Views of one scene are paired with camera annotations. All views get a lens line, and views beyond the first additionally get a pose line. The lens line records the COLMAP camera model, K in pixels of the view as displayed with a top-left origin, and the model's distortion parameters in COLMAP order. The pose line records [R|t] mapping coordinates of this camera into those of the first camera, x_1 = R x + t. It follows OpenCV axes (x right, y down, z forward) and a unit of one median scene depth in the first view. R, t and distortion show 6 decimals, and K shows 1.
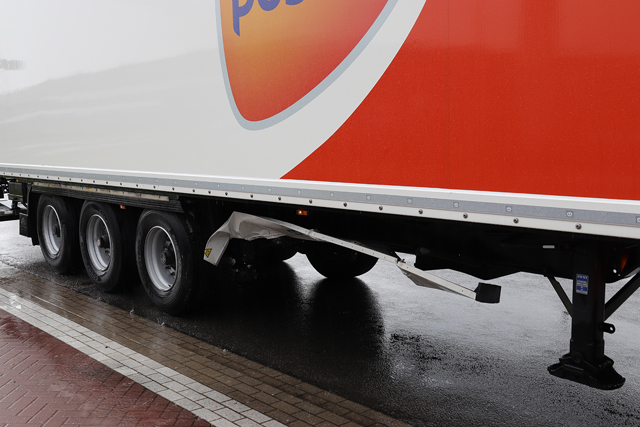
lens RADIAL K [[756.2, 0, 320.5], [0, 756.2, 217.3], [0, 0, 1]] dist [0.025774, 0.000000]
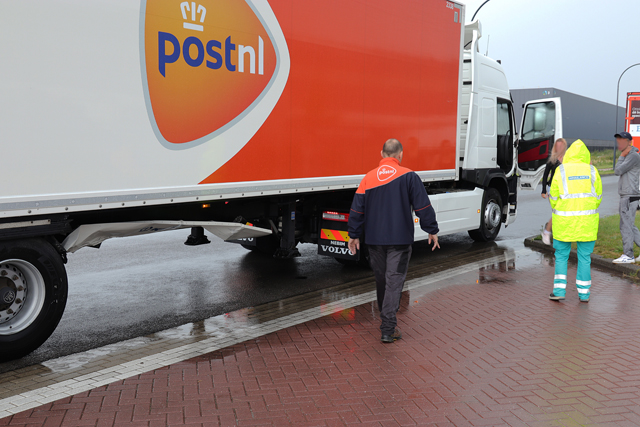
lens RADIAL K [[756.2, 0, 320.6], [0, 756.2, 211.6], [0, 0, 1]] dist [0.025774, 0.000000]
pose [[-0.263945, -0.098588, 0.959486, -1.430826], [0.077522, 0.989376, 0.122985, -0.151384], [-0.961417, 0.106842, -0.253498, 1.096306]]
